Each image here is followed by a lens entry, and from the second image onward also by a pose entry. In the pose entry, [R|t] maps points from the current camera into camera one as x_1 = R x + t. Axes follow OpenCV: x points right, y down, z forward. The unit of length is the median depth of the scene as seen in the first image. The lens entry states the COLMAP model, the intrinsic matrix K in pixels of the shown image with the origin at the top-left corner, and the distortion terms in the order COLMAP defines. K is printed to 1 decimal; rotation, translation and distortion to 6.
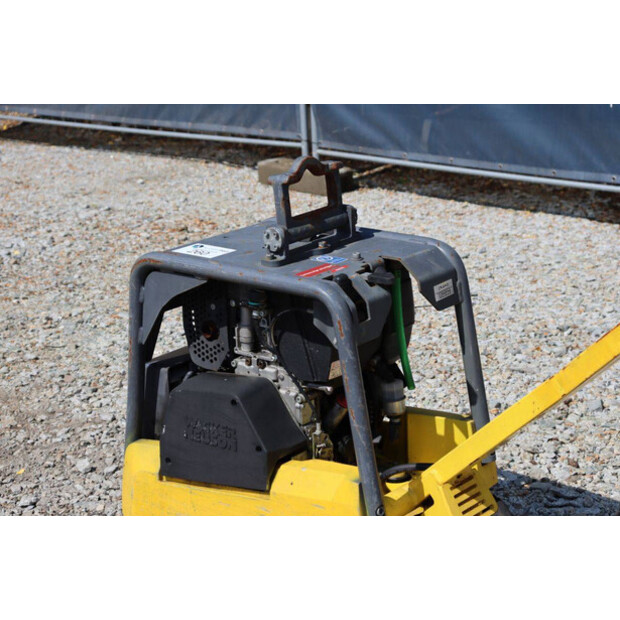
lens RADIAL K [[1444.7, 0, 310.0], [0, 1444.7, 310.0], [0, 0, 1]] dist [0.353859, 1.132840]
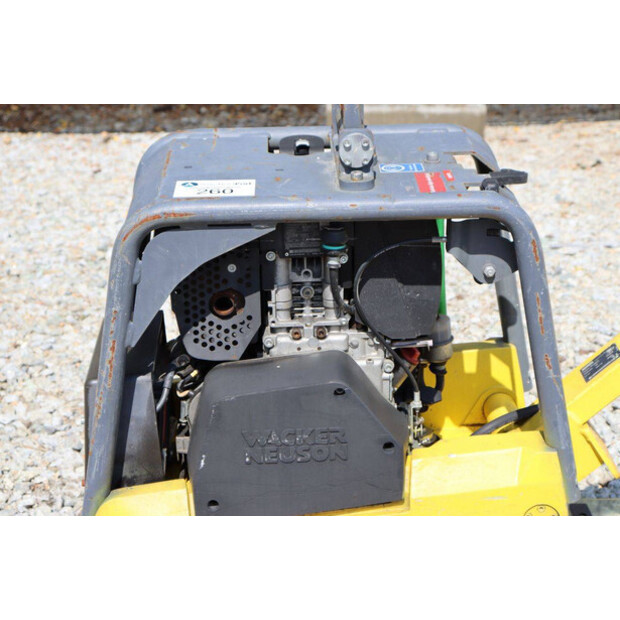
lens RADIAL K [[1444.7, 0, 310.0], [0, 1444.7, 310.0], [0, 0, 1]] dist [0.353859, 1.132840]
pose [[0.755697, -0.212961, 0.619331, -0.463684], [0.176109, 0.976902, 0.121029, -0.058851], [-0.630800, 0.017608, 0.775746, 0.444531]]
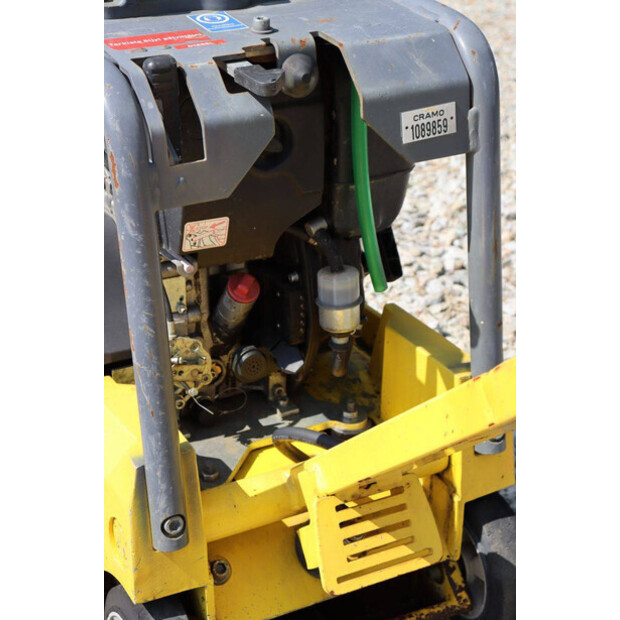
lens RADIAL K [[1339.8, 0, 310.0], [0, 1339.8, 310.0], [0, 0, 1]] dist [0.304746, 0.806576]
pose [[0.918778, 0.225130, -0.324291, 0.212292], [-0.154626, 0.961045, 0.229094, -0.050177], [0.363234, -0.160342, 0.917797, 0.527668]]
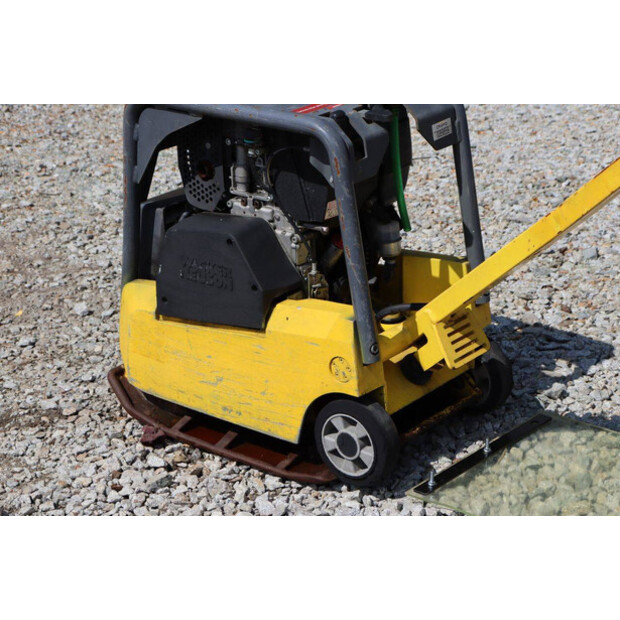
lens RADIAL K [[1444.7, 0, 310.0], [0, 1444.7, 310.0], [0, 0, 1]] dist [0.353859, 1.132840]
pose [[0.999976, 0.006469, 0.002540, 0.000668], [-0.006676, 0.995719, 0.092195, 0.017354], [-0.001933, -0.092210, 0.995738, -0.000124]]
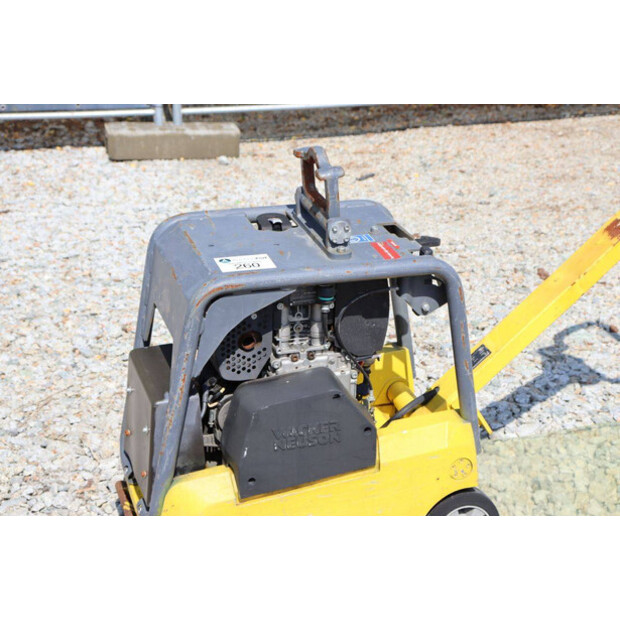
lens RADIAL K [[1339.8, 0, 310.0], [0, 1339.8, 310.0], [0, 0, 1]] dist [0.304746, 0.806576]
pose [[0.551036, -0.280582, 0.785896, -0.754395], [0.194761, 0.959011, 0.205830, -0.184948], [-0.811435, 0.039642, 0.583096, 0.436744]]
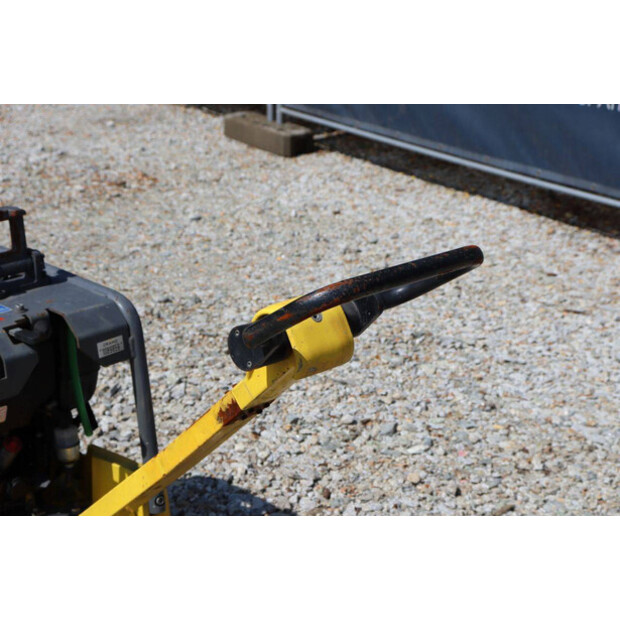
lens RADIAL K [[1444.7, 0, 310.0], [0, 1444.7, 310.0], [0, 0, 1]] dist [0.353859, 1.132840]
pose [[0.993688, 0.085049, -0.073150, 0.292390], [-0.079996, 0.994374, 0.069437, -0.116654], [0.078644, -0.063147, 0.994901, -0.000682]]
